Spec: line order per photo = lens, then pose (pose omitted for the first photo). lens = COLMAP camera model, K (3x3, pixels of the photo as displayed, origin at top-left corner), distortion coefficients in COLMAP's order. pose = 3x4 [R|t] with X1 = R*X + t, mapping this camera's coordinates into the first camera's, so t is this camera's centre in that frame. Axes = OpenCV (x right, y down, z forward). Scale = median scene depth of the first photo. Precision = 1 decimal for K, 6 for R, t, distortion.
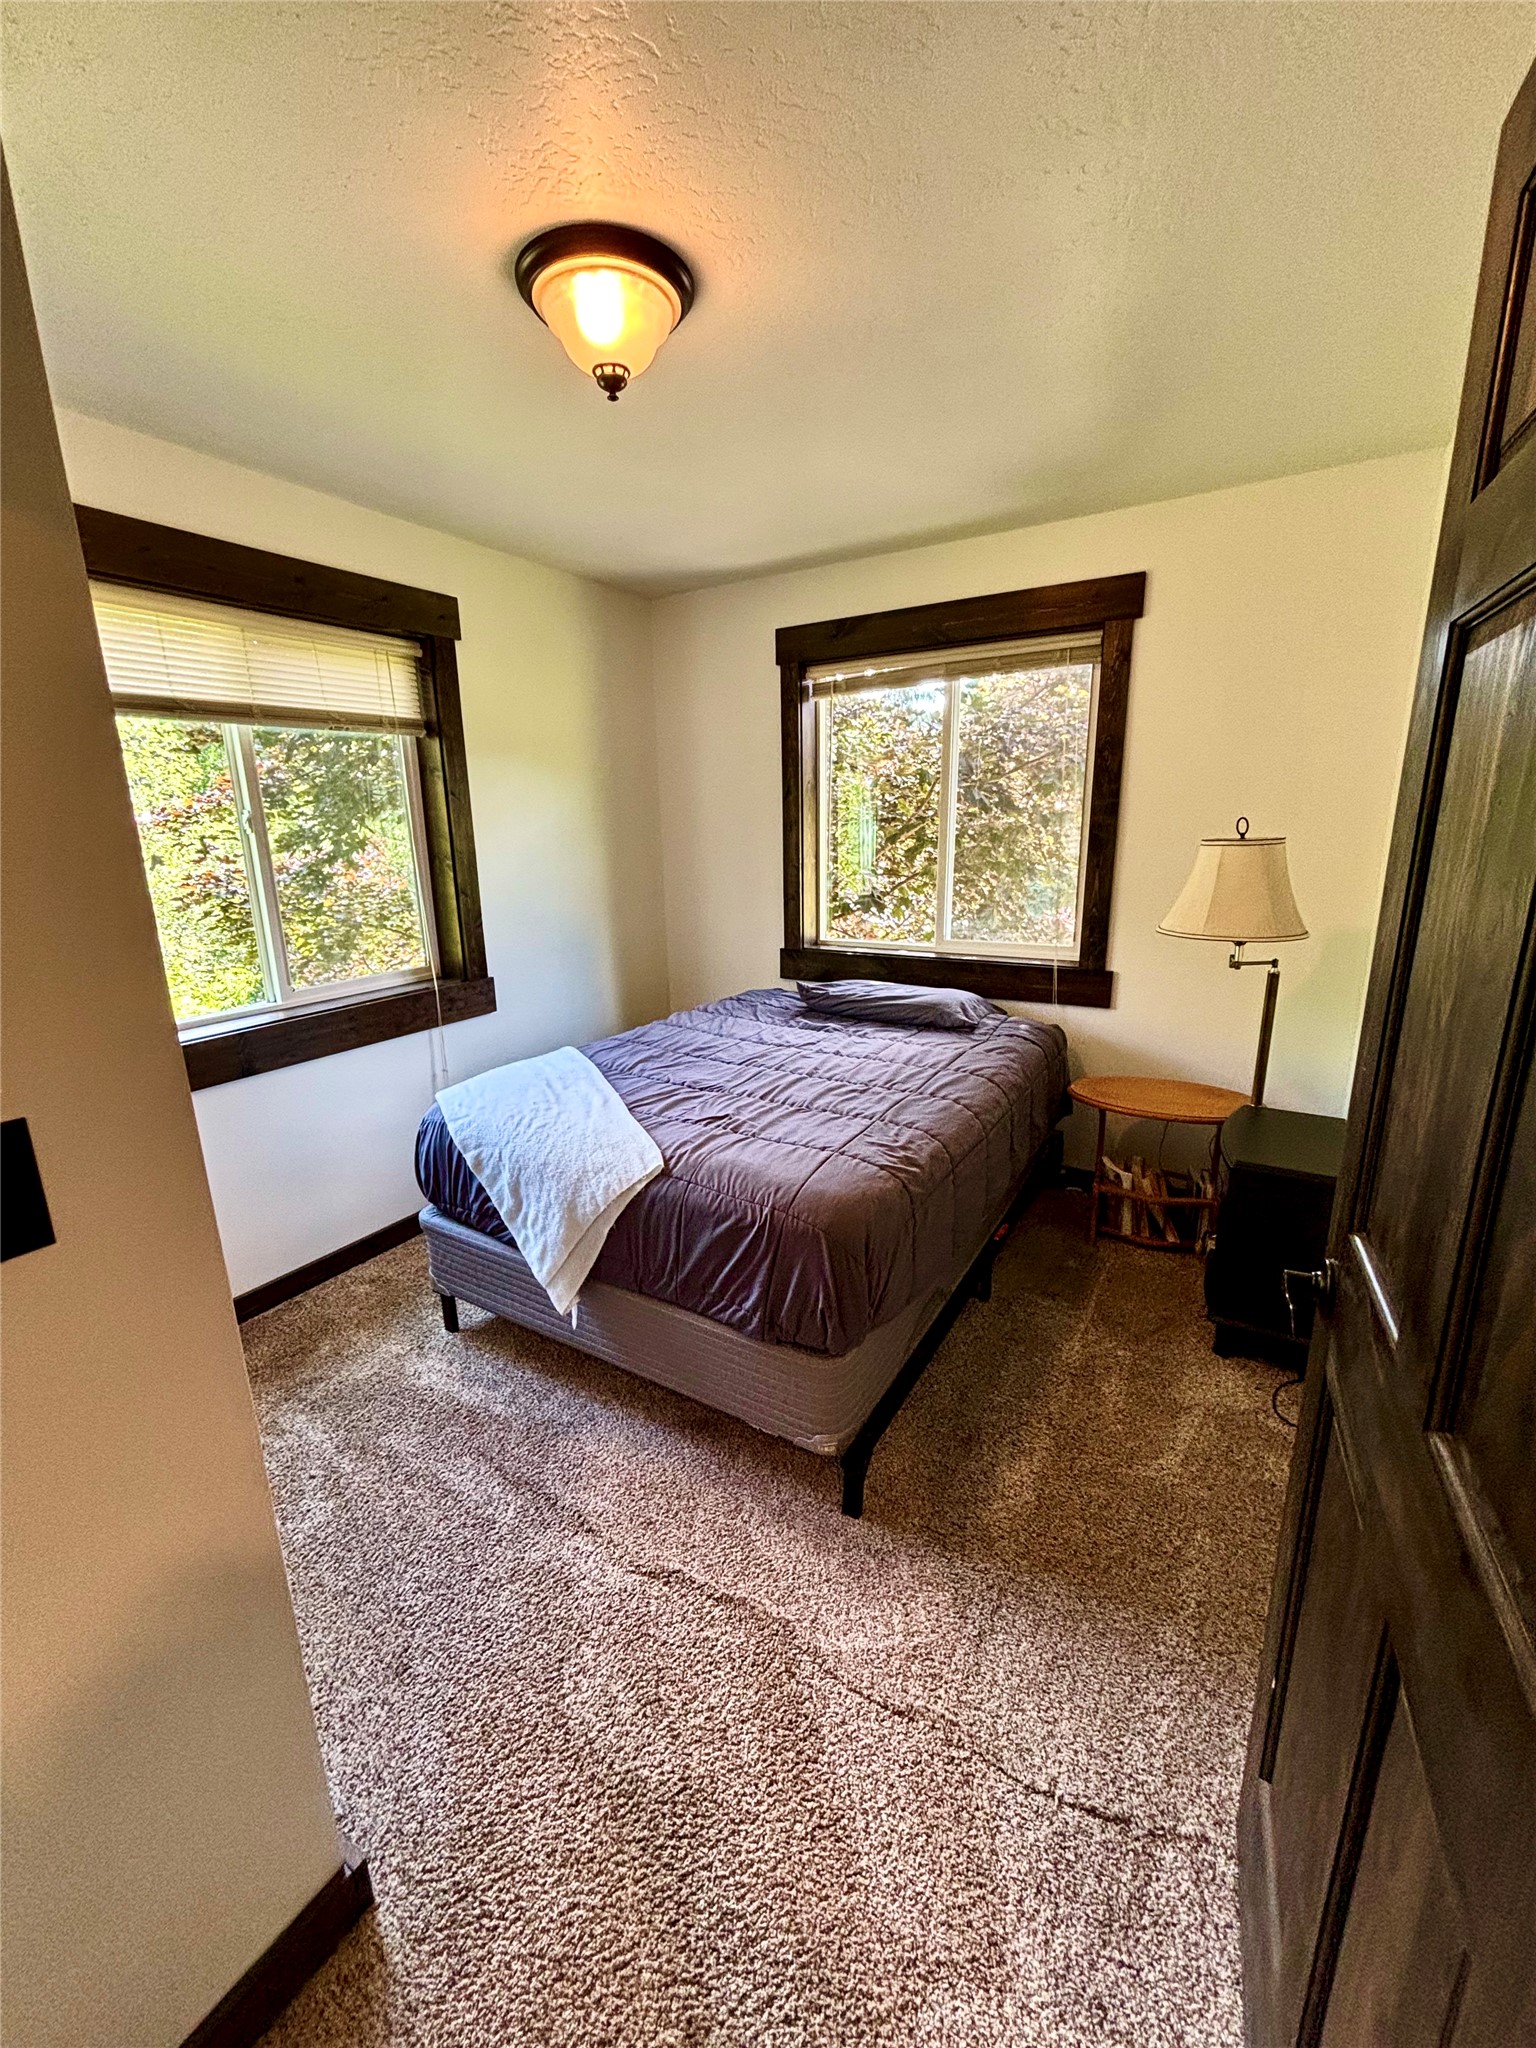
lens RADIAL K [[822.1, 0, 768.0], [0, 822.1, 1024.0], [0, 0, 1]] dist [0.014110, -0.010131]
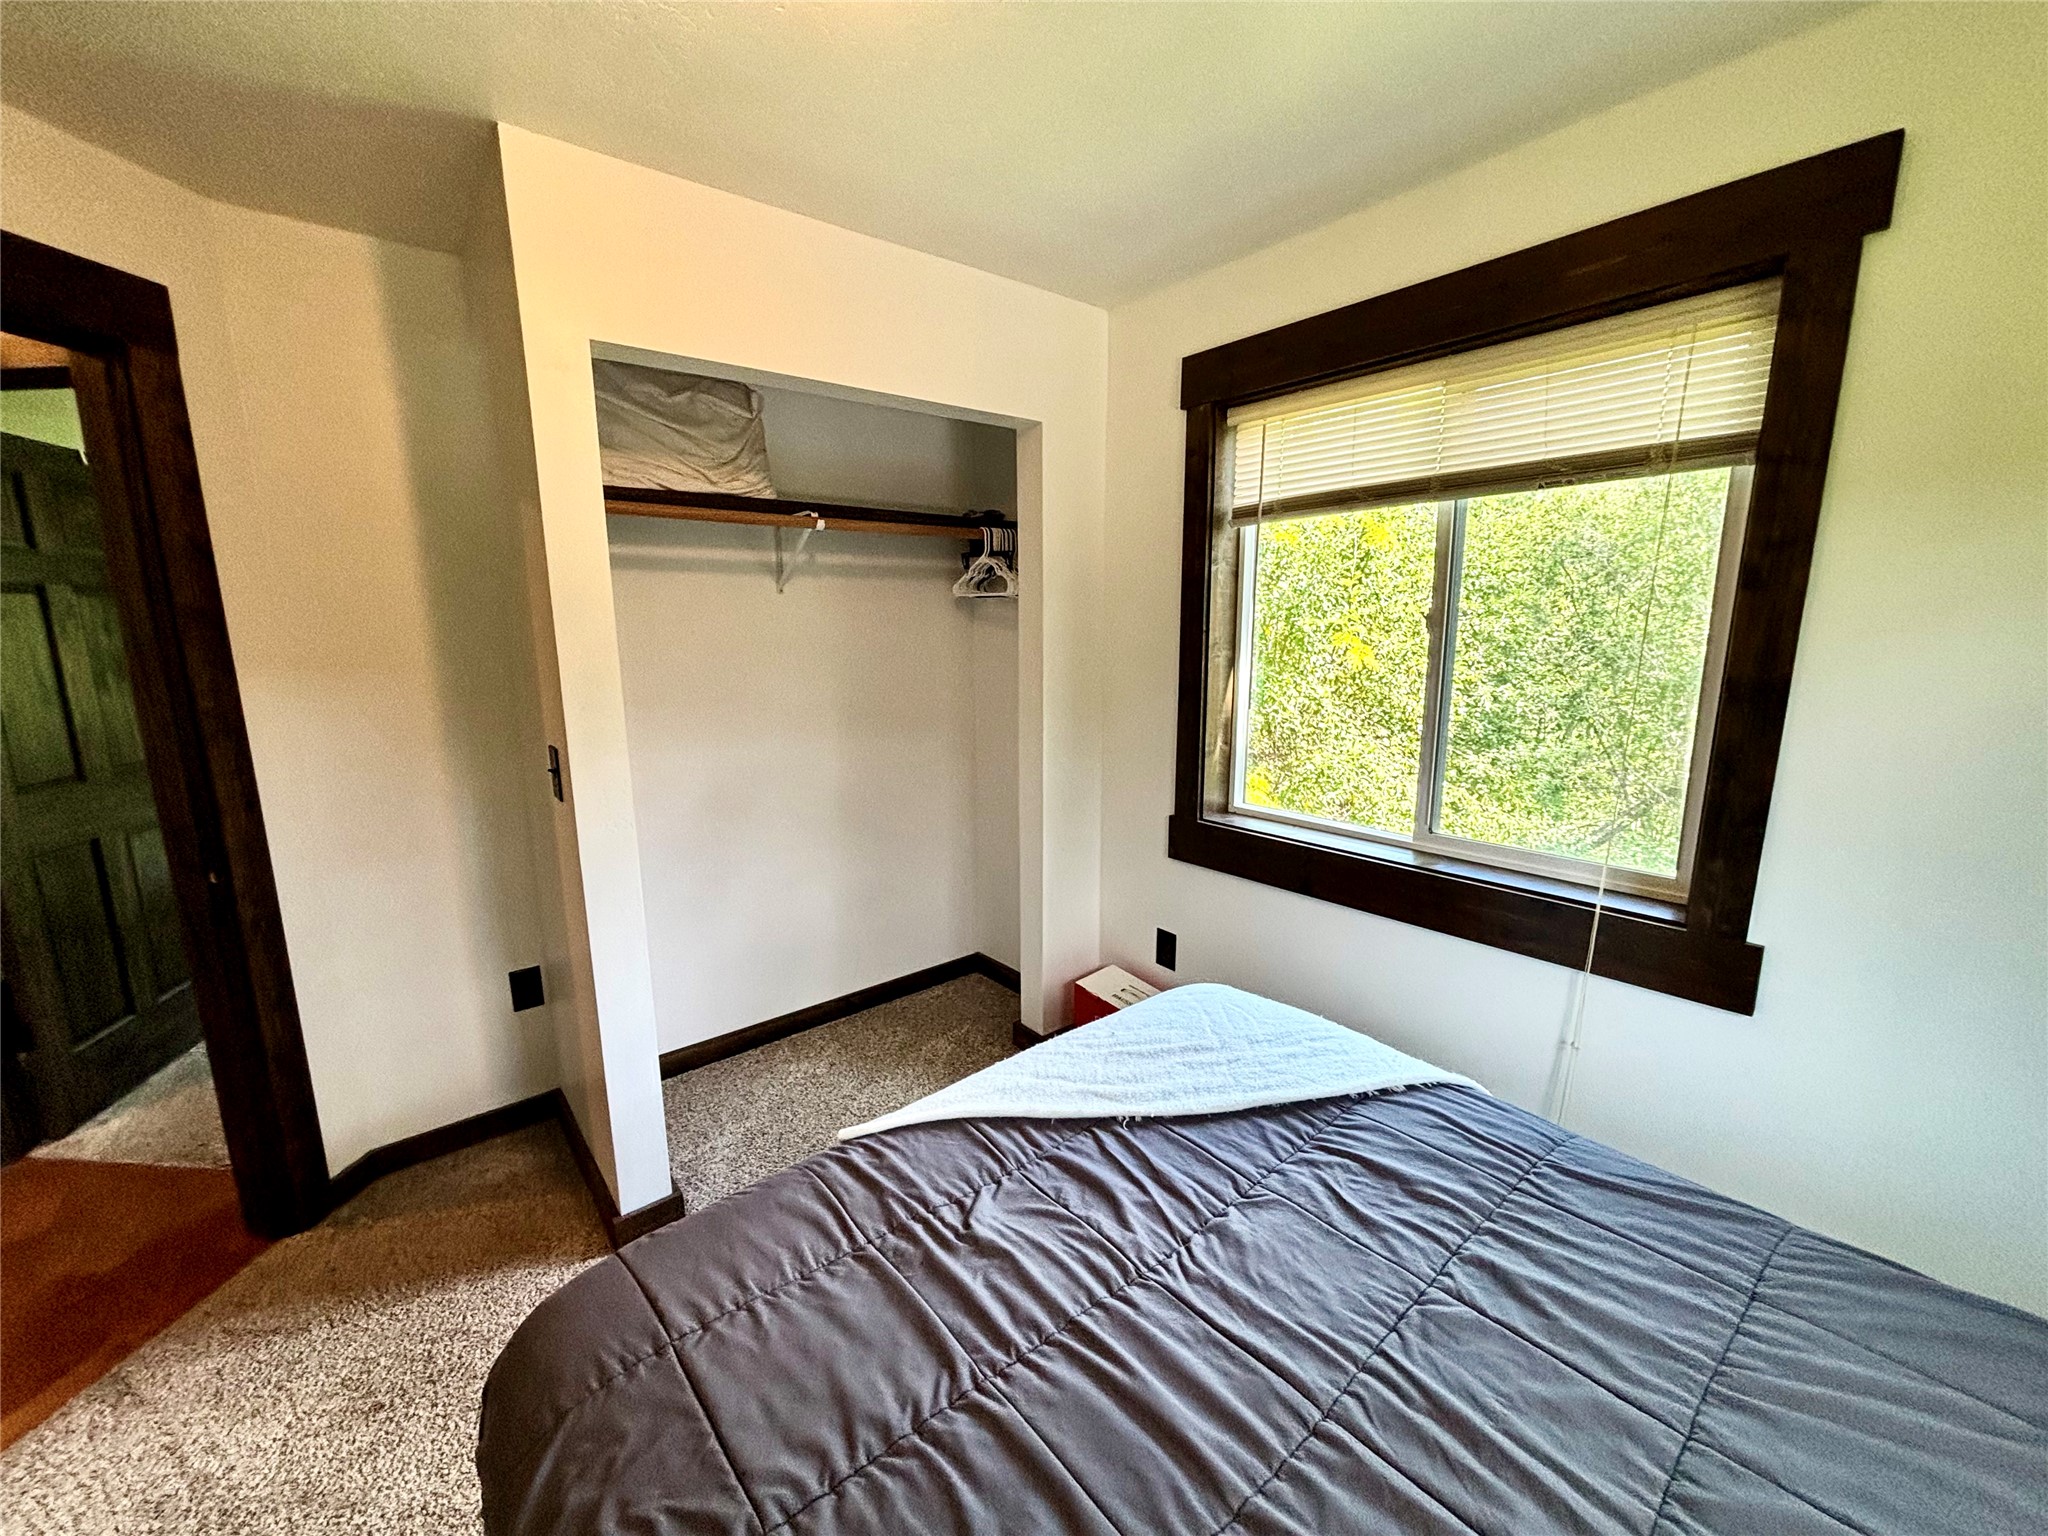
lens RADIAL K [[822.1, 0, 1019.2], [0, 822.1, 762.2], [0, 0, 1]] dist [0.014110, -0.010131]
pose [[-0.326048, 0.195620, -0.924892, 0.294088], [-0.221361, 0.935359, 0.275869, -0.252785], [0.919071, 0.294681, -0.261669, 0.907420]]
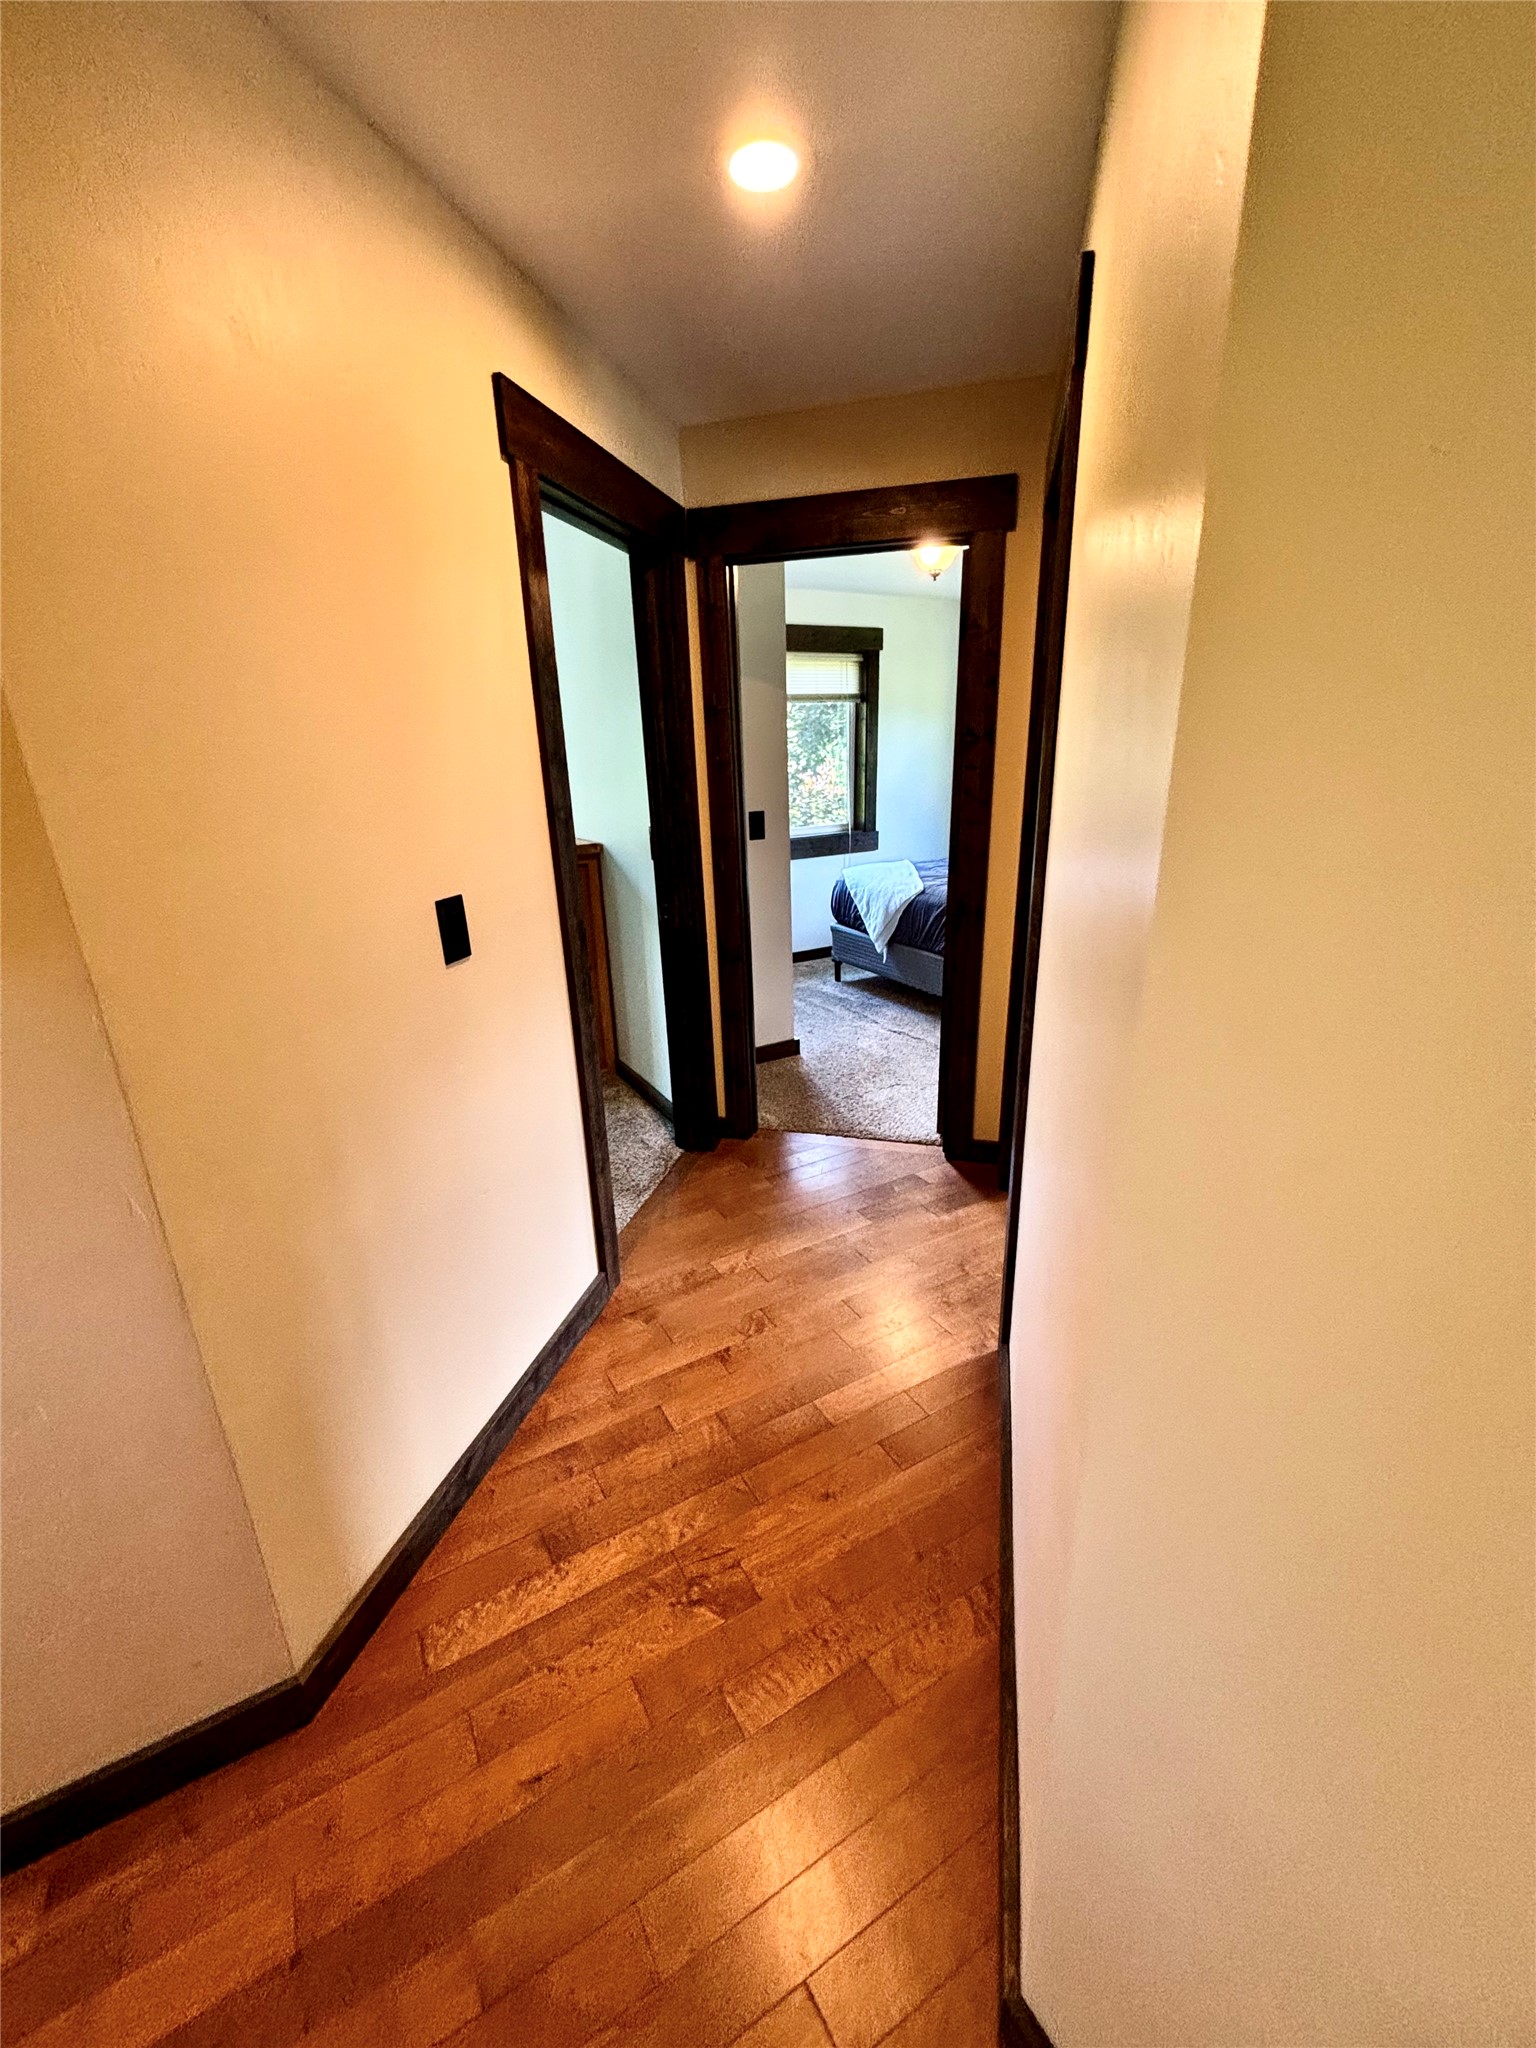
lens RADIAL K [[822.1, 0, 768.0], [0, 822.1, 1024.0], [0, 0, 1]] dist [0.014110, -0.010131]
pose [[0.877074, 0.145852, -0.457677, 0.487792], [-0.105060, 0.987966, 0.113511, 0.251746], [0.468726, -0.051474, 0.881843, -1.058718]]
